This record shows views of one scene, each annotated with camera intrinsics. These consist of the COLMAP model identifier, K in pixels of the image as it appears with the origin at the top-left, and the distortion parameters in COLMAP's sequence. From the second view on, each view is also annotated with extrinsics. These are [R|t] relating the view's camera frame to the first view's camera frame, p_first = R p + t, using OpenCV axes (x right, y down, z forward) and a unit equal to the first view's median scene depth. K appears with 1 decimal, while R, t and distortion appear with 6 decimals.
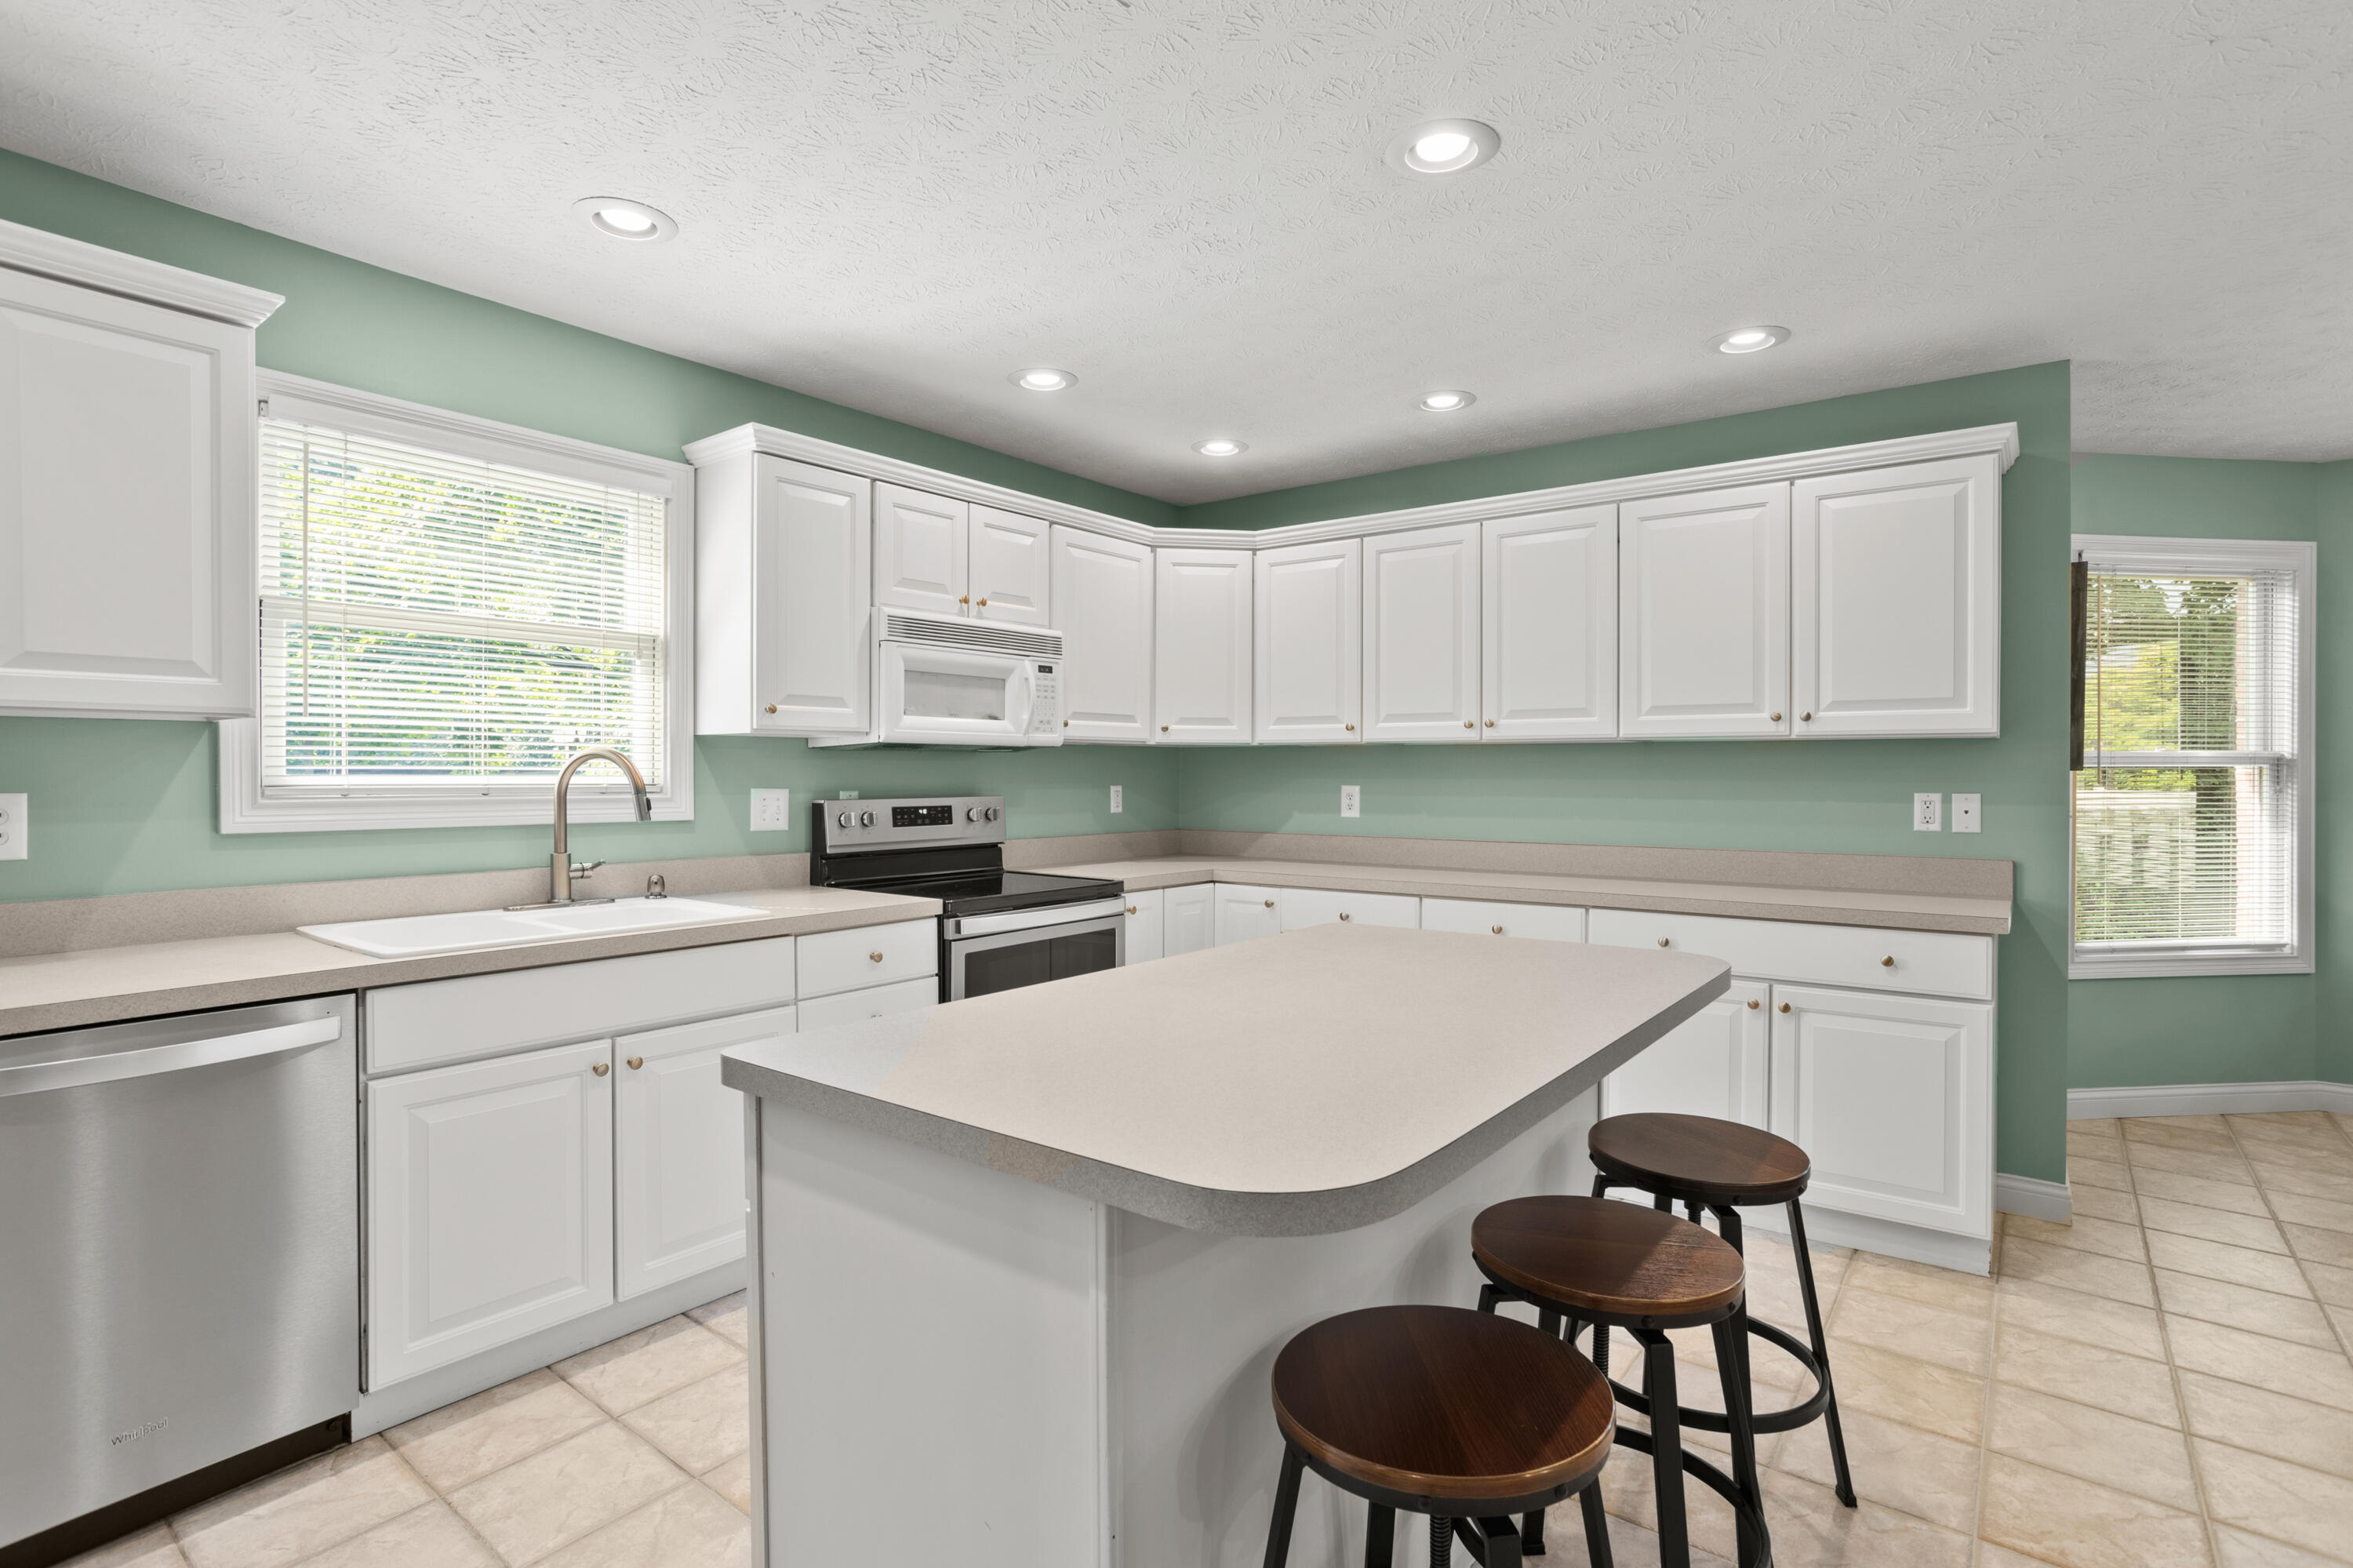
lens RADIAL K [[1149.5, 0, 1185.8], [0, 1149.5, 779.1], [0, 0, 1]] dist [-0.042625, 0.025938]
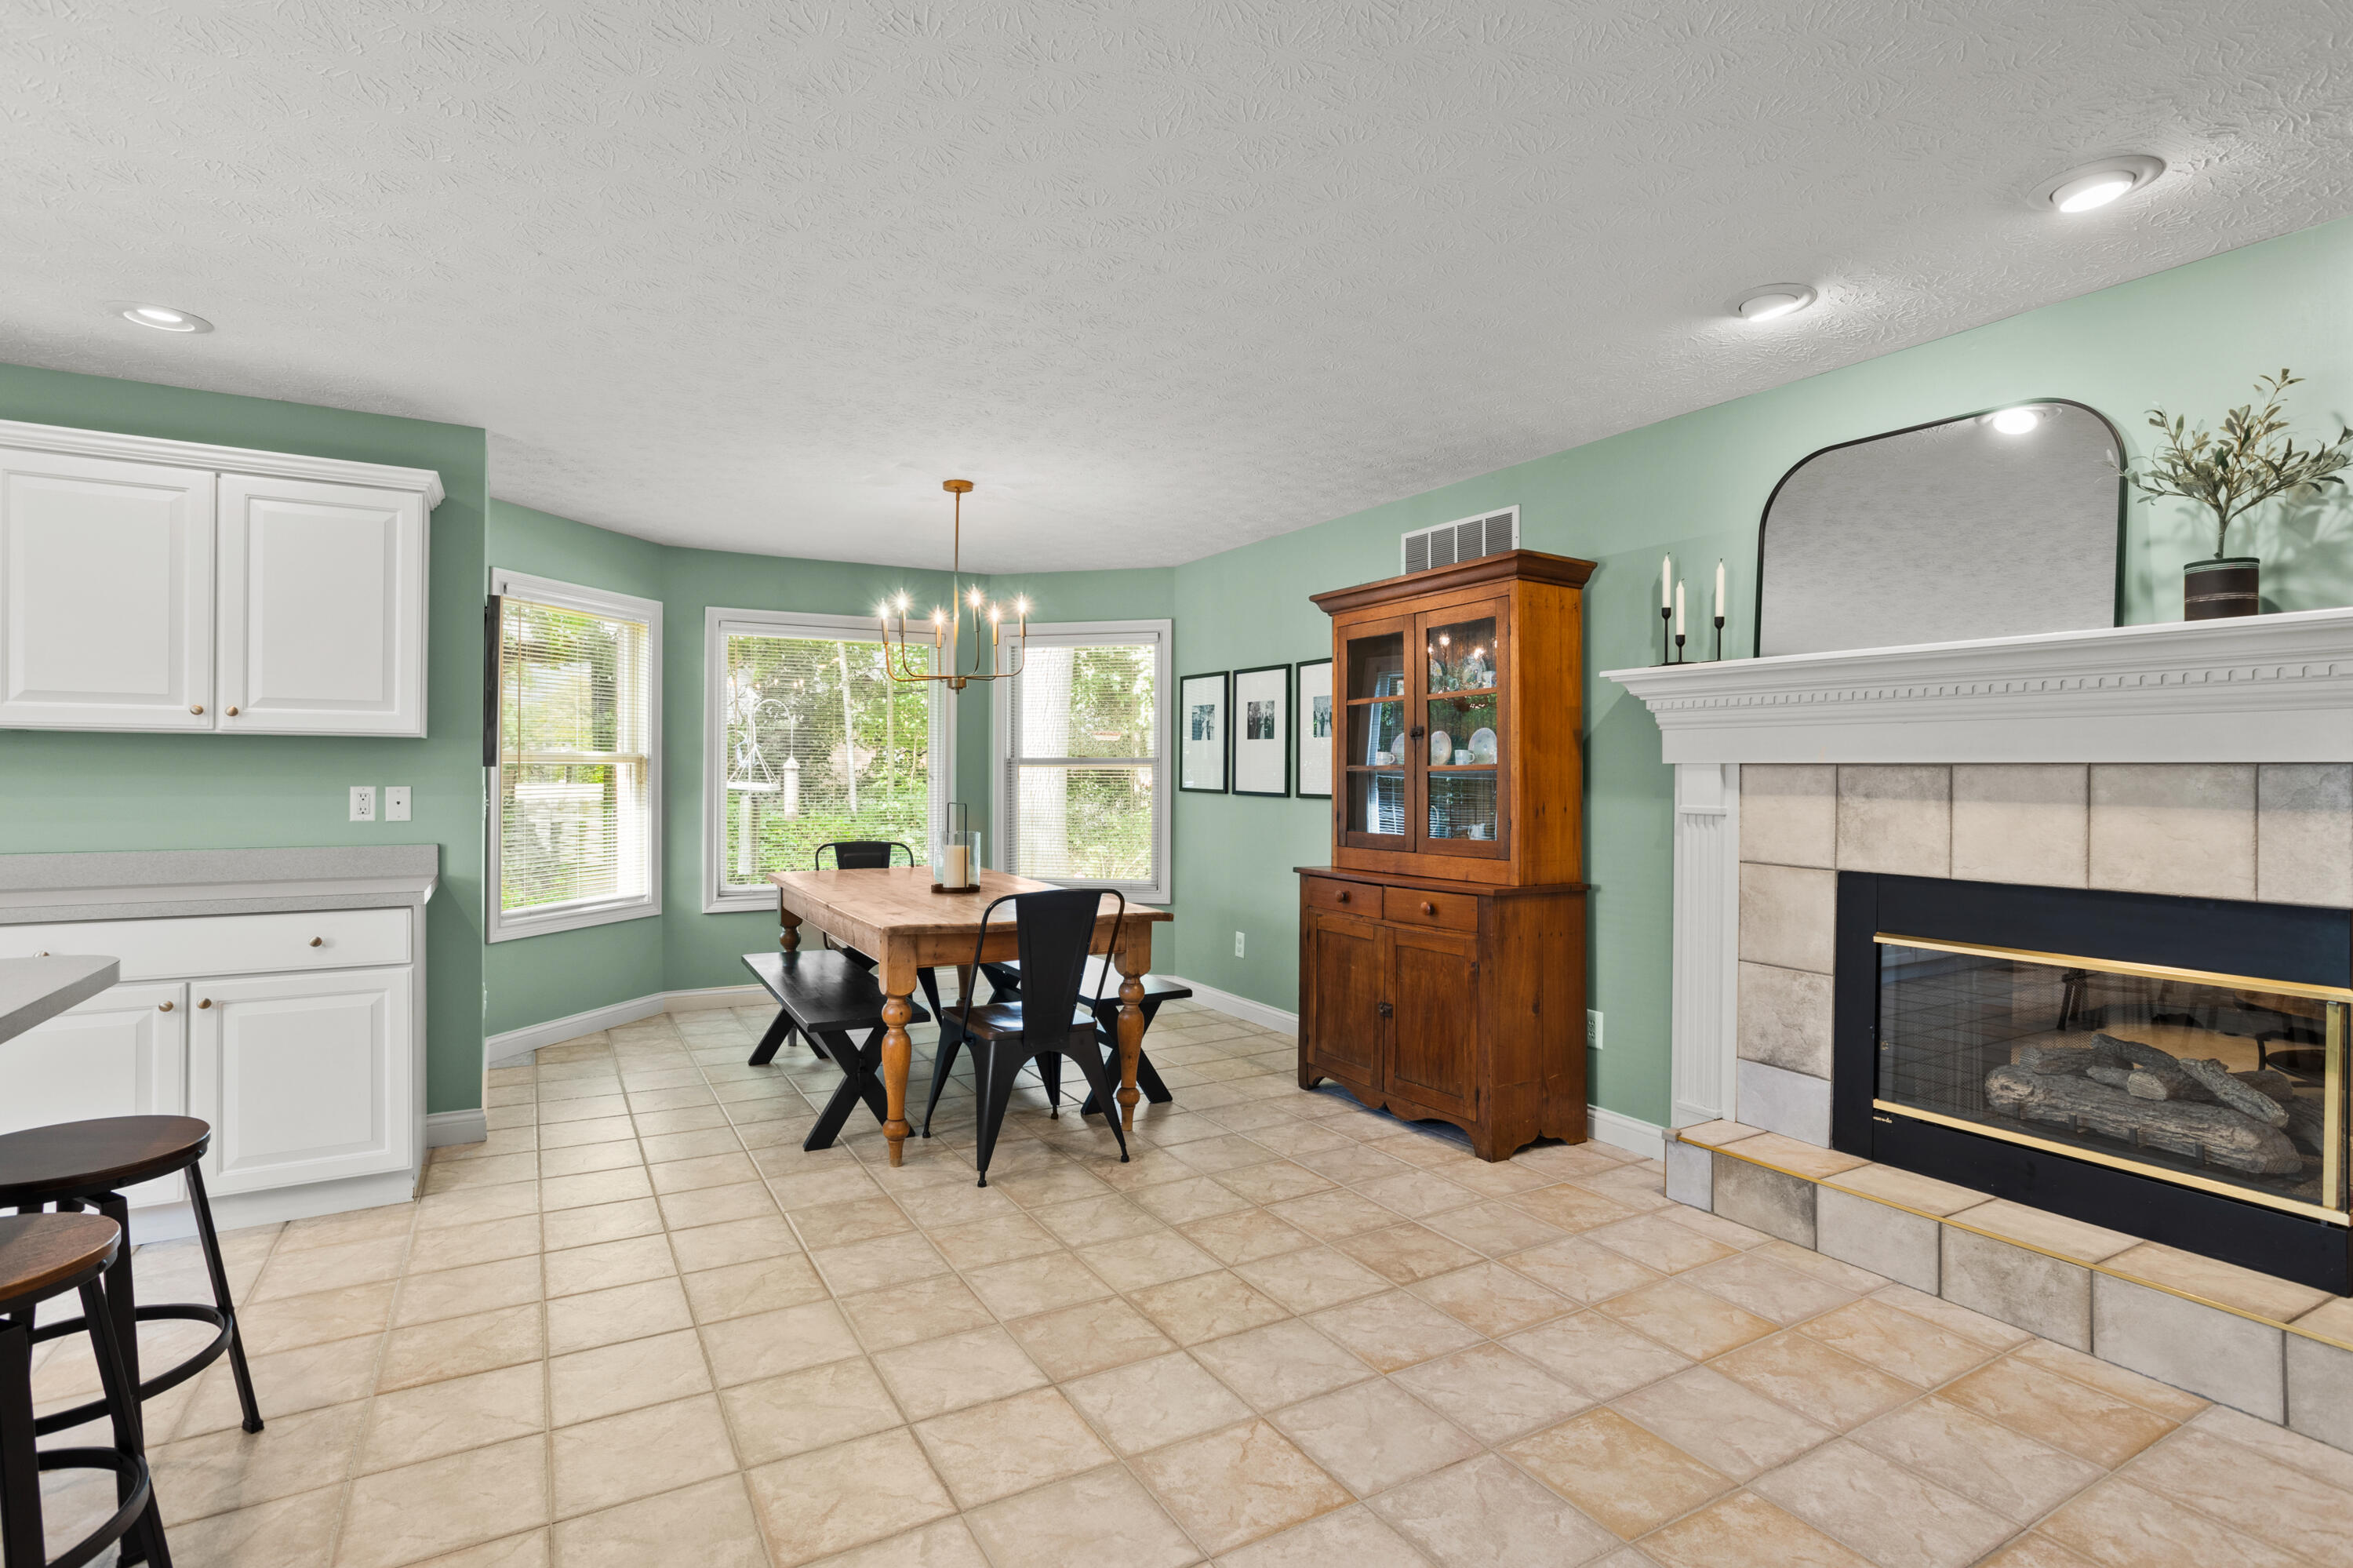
lens RADIAL K [[1149.5, 0, 1183.4], [0, 1149.5, 772.3], [0, 0, 1]] dist [-0.042625, 0.025938]
pose [[0.386872, 0.000402, 0.922133, -0.048897], [0.000292, 1.000000, -0.000559, -0.000452], [-0.922133, 0.000485, 0.386872, -0.158157]]
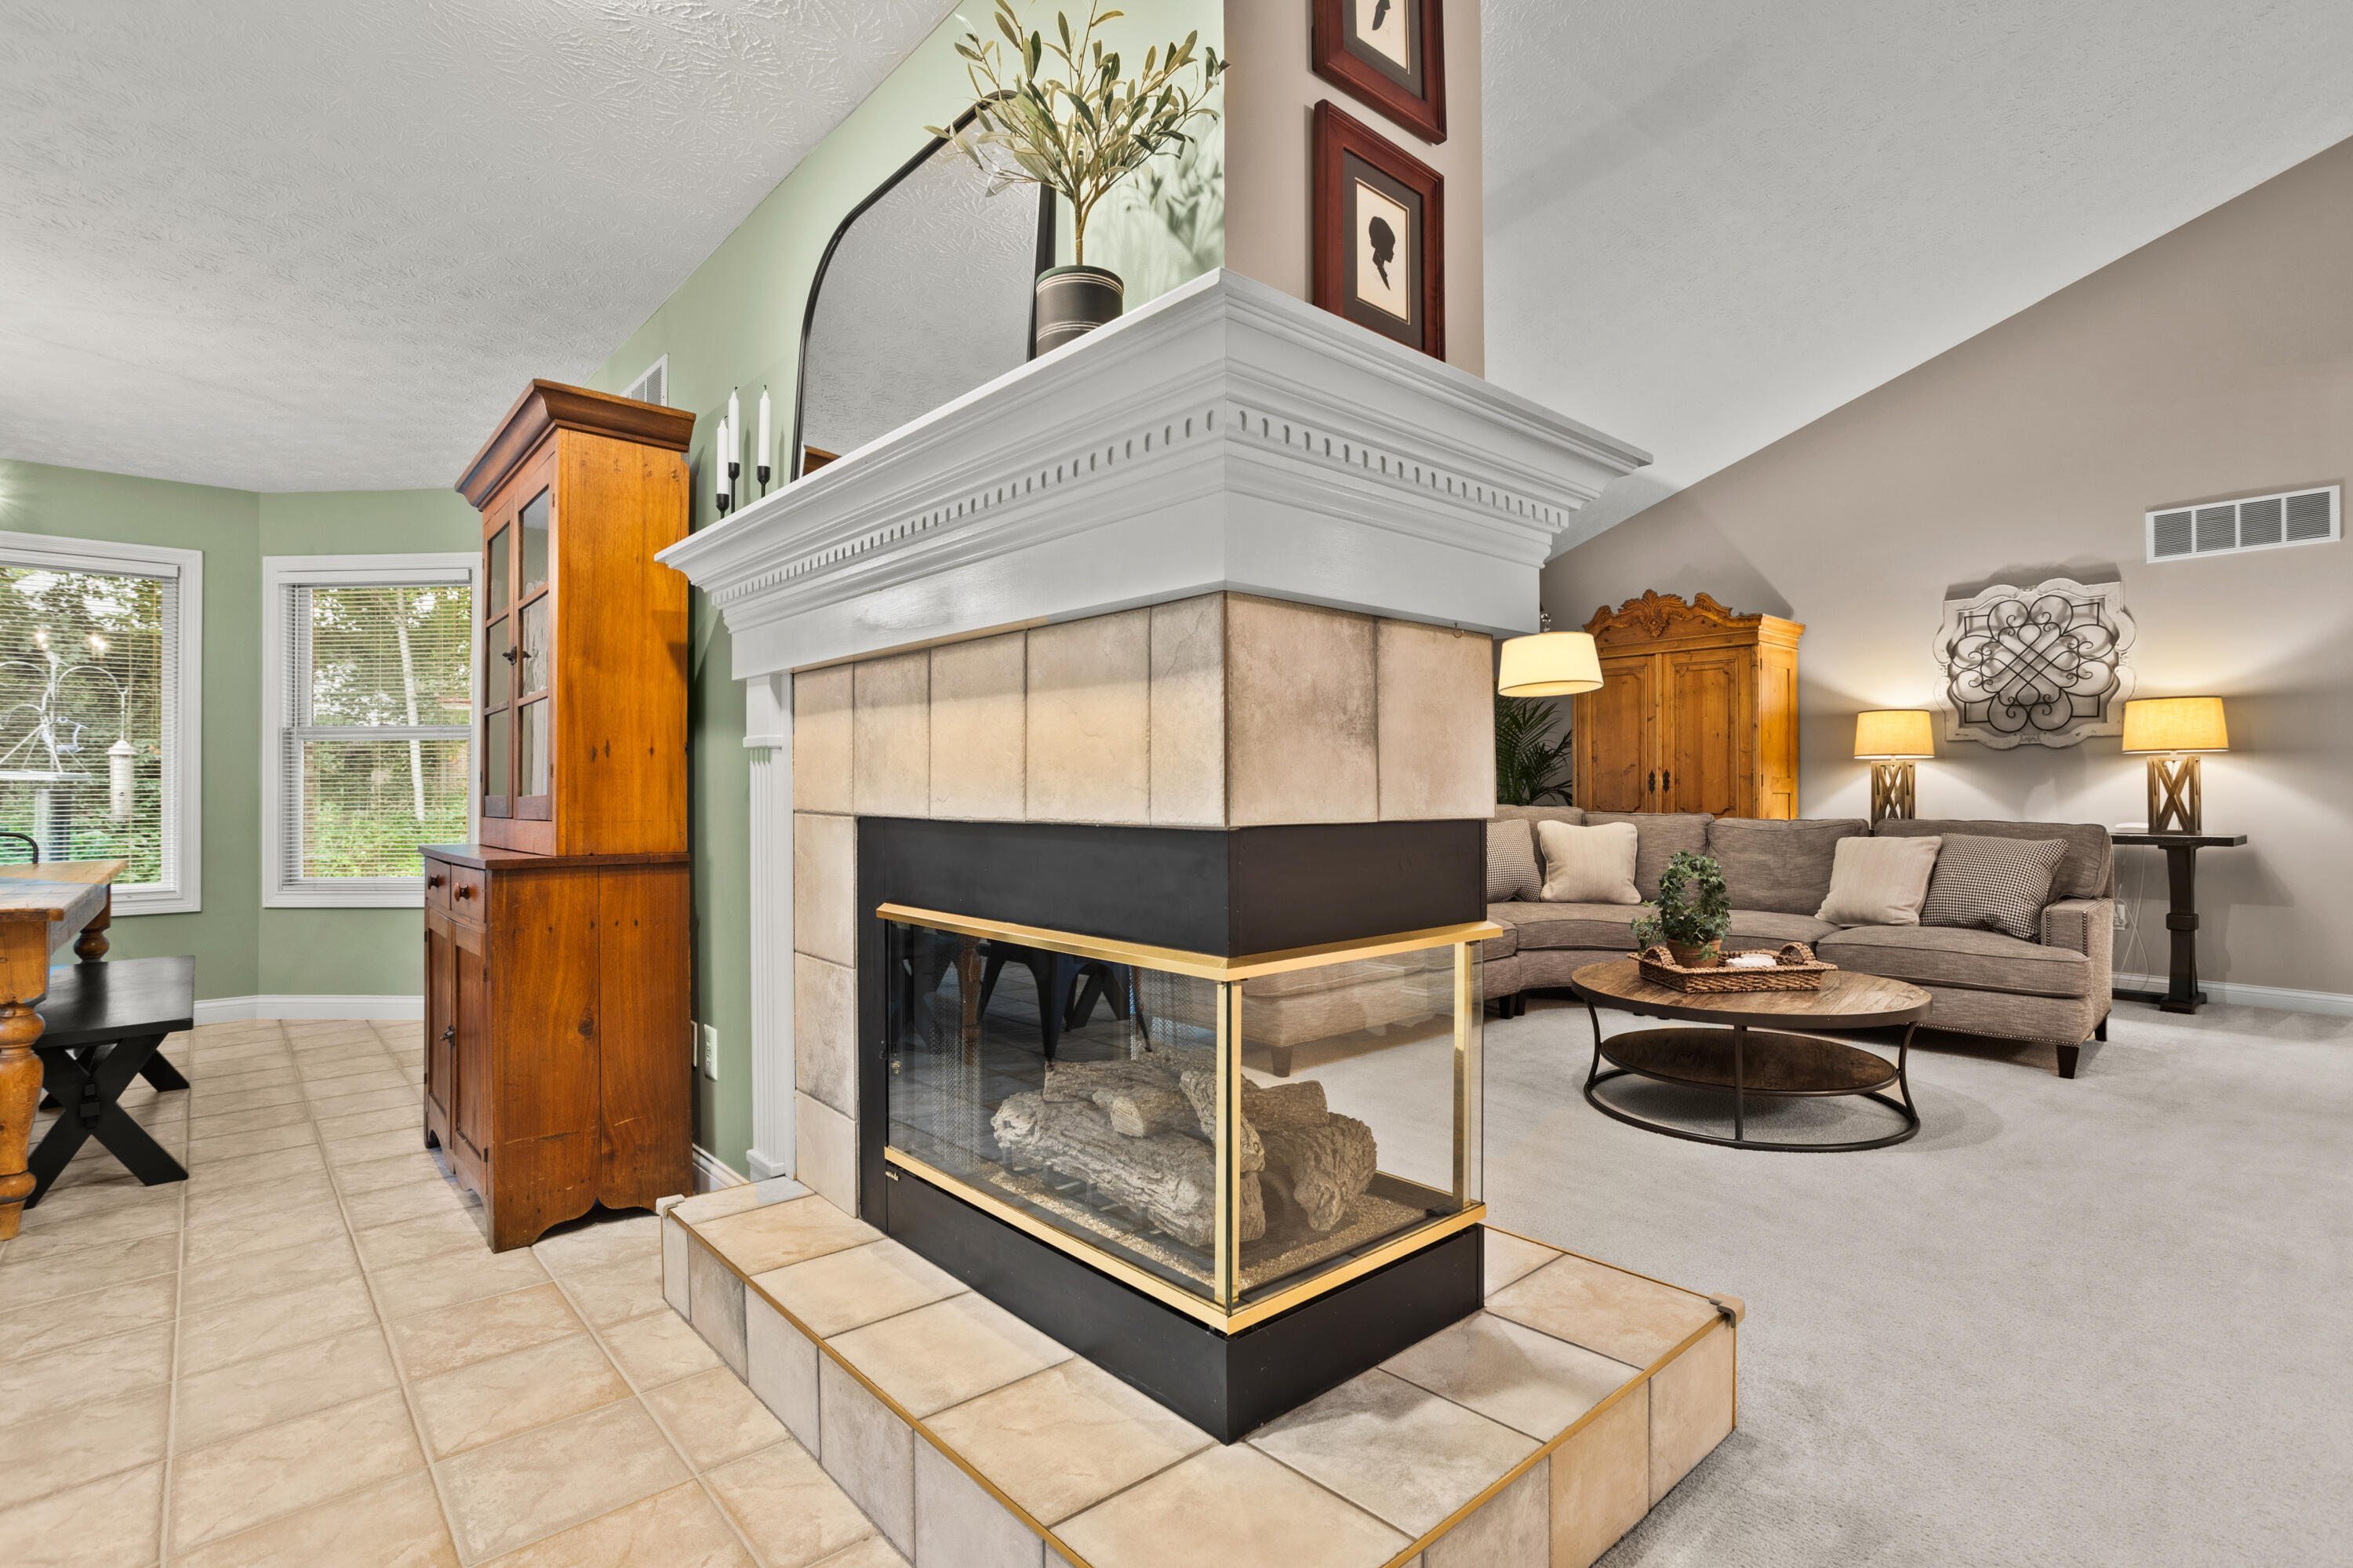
lens RADIAL K [[1149.5, 0, 1182.2], [0, 1149.5, 776.7], [0, 0, 1]] dist [-0.042625, 0.025938]
pose [[0.209905, -0.002231, 0.977719, 0.441218], [0.016326, 0.999866, -0.001224, 0.064003], [-0.977585, 0.016219, 0.209913, -0.630121]]
